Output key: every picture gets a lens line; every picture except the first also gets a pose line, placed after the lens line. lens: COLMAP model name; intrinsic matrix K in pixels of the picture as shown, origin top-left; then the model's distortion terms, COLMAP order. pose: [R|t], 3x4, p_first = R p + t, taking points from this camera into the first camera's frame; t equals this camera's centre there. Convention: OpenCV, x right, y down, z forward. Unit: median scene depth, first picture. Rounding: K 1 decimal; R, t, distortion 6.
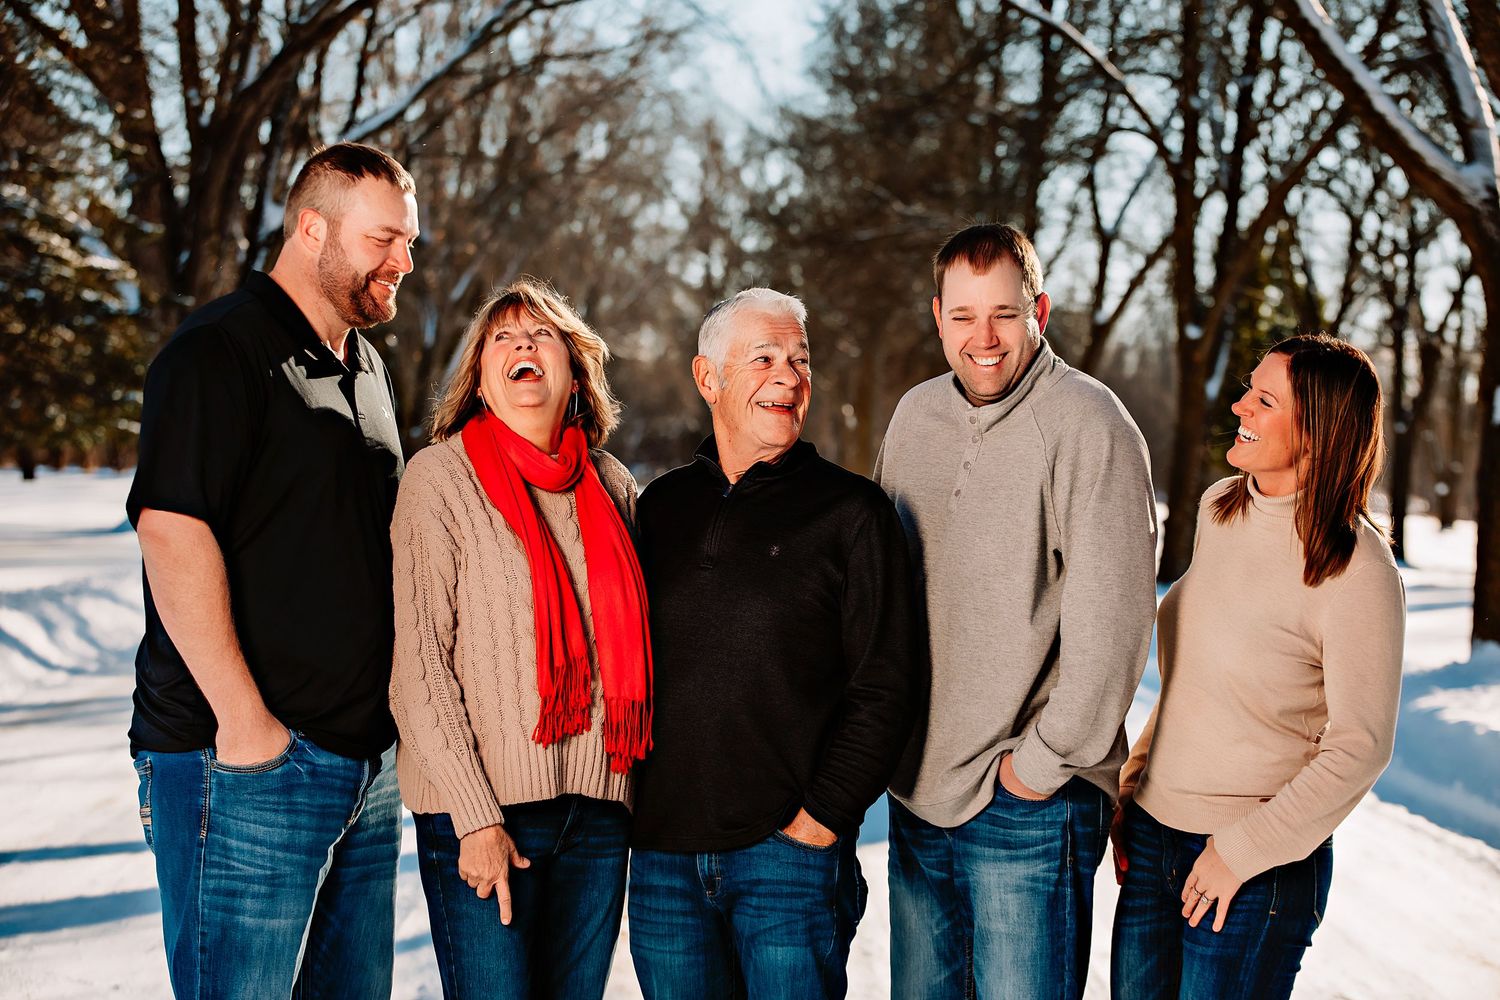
lens RADIAL K [[3431.9, 0, 670.8], [0, 3431.9, 469.1], [0, 0, 1]] dist [0.024038, 0.430213]
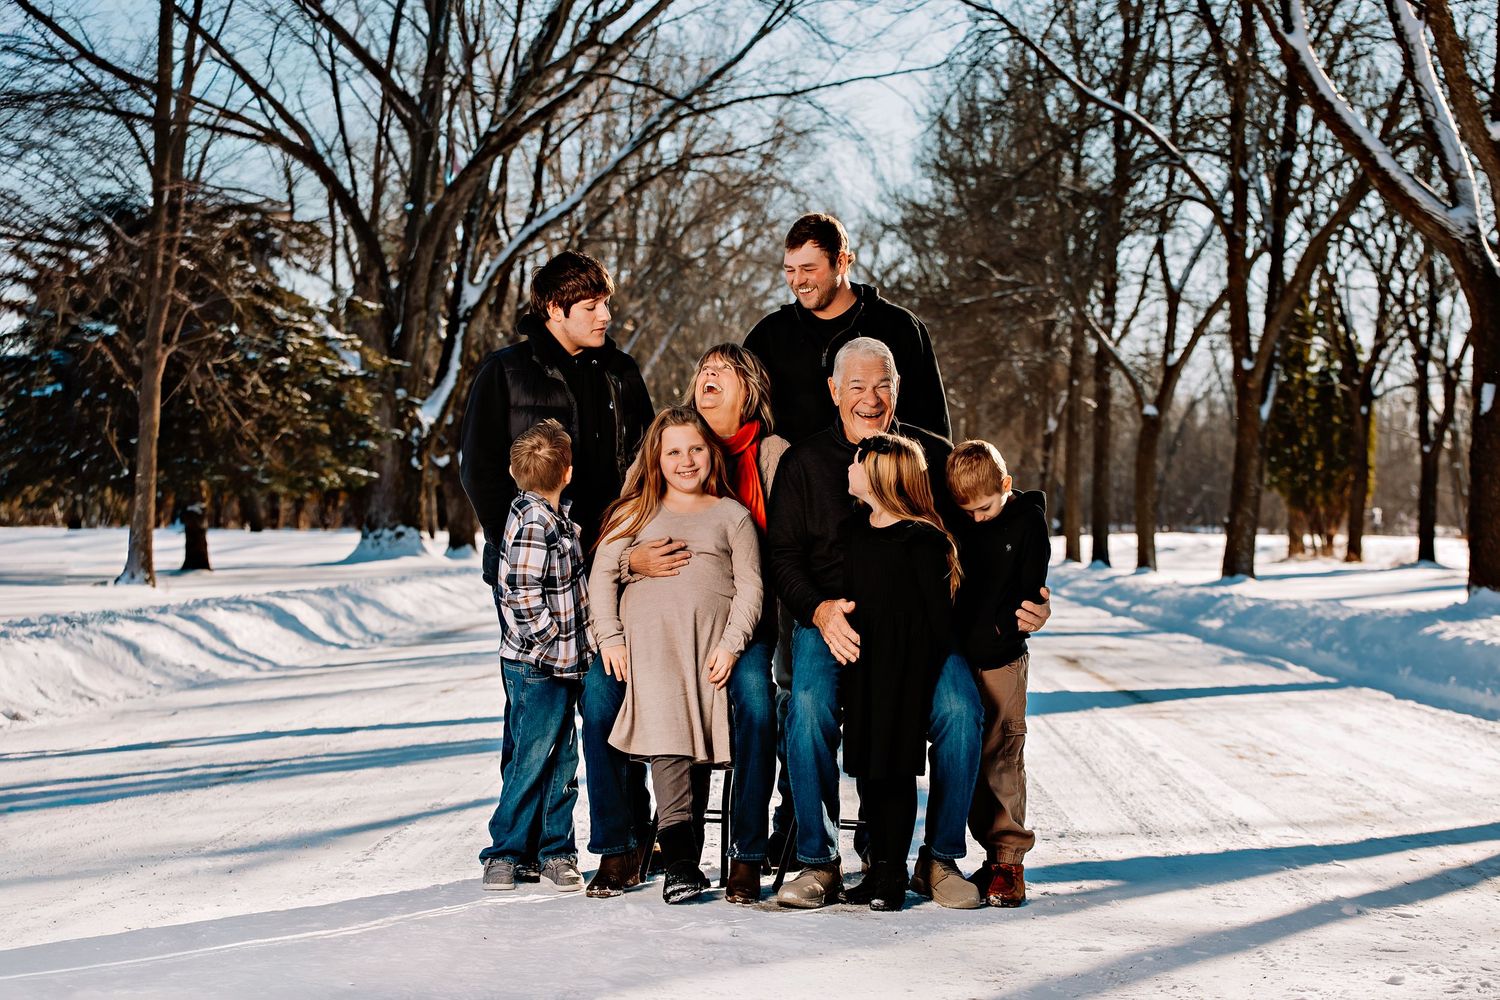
lens RADIAL K [[3028.9, 0, 750.0], [0, 3028.9, 500.0], [0, 0, 1]] dist [-0.086107, -0.442821]
pose [[0.999495, -0.027320, -0.016223, -0.003897], [0.027182, 0.999593, -0.008658, 0.008020], [0.016453, 0.008212, 0.999831, -0.038292]]
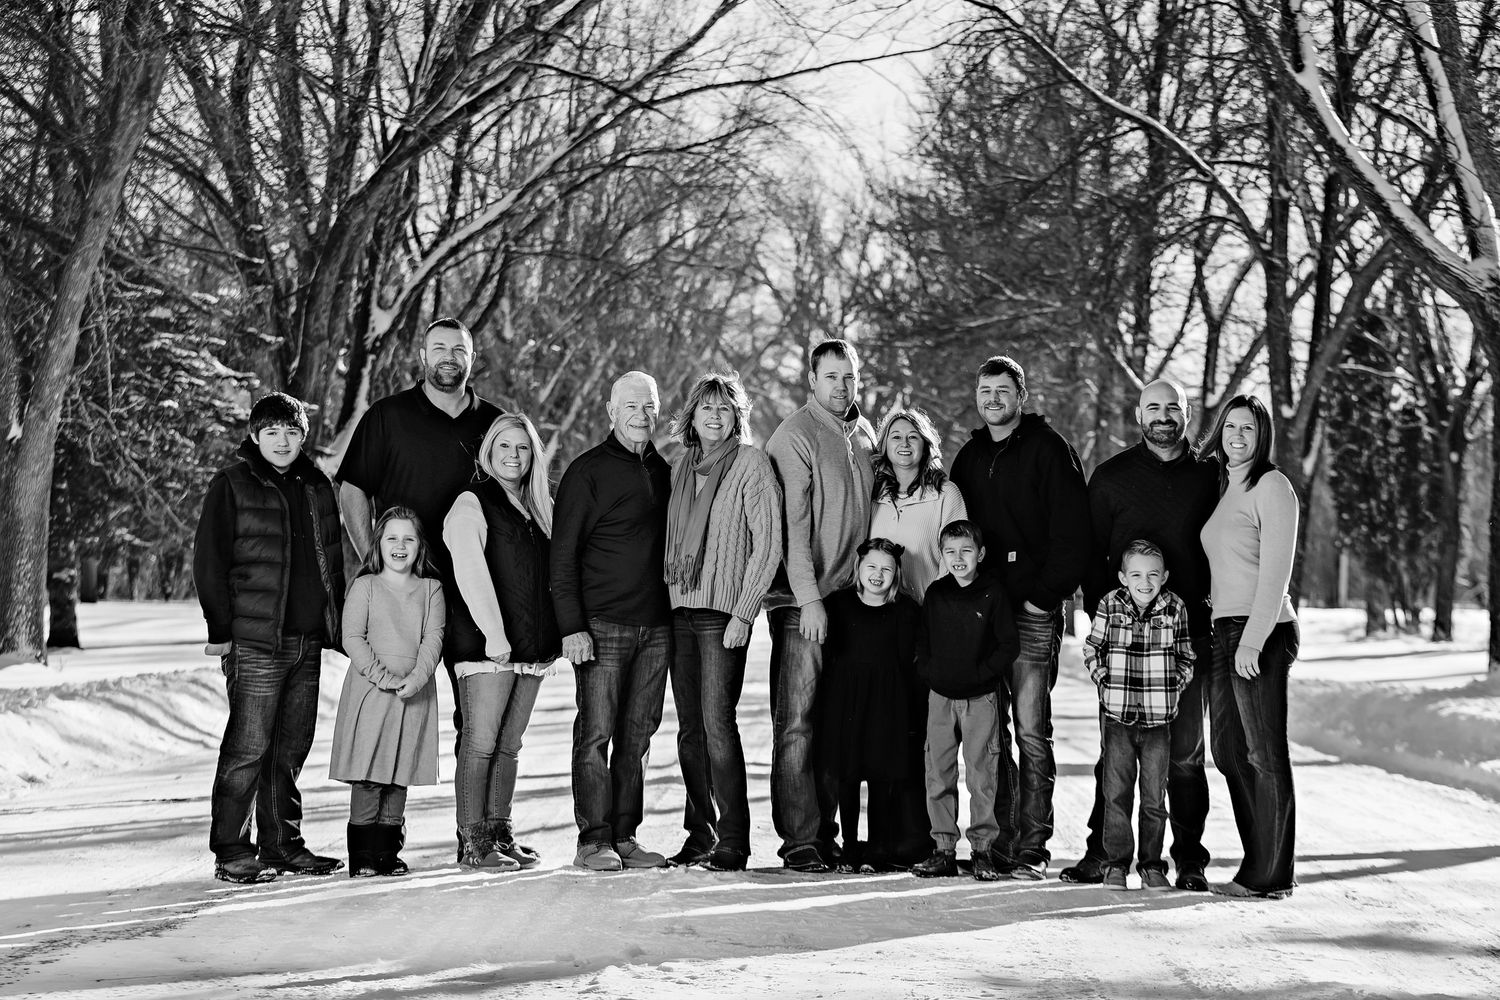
lens RADIAL K [[4014.5, 0, 747.8], [0, 4014.5, 484.3], [0, 0, 1]] dist [0.172727, 0.027930]
pose [[0.999646, -0.026410, -0.003259, -0.005679], [0.026310, 0.999272, -0.027645, 0.007908], [0.003987, 0.027550, 0.999612, -0.150588]]
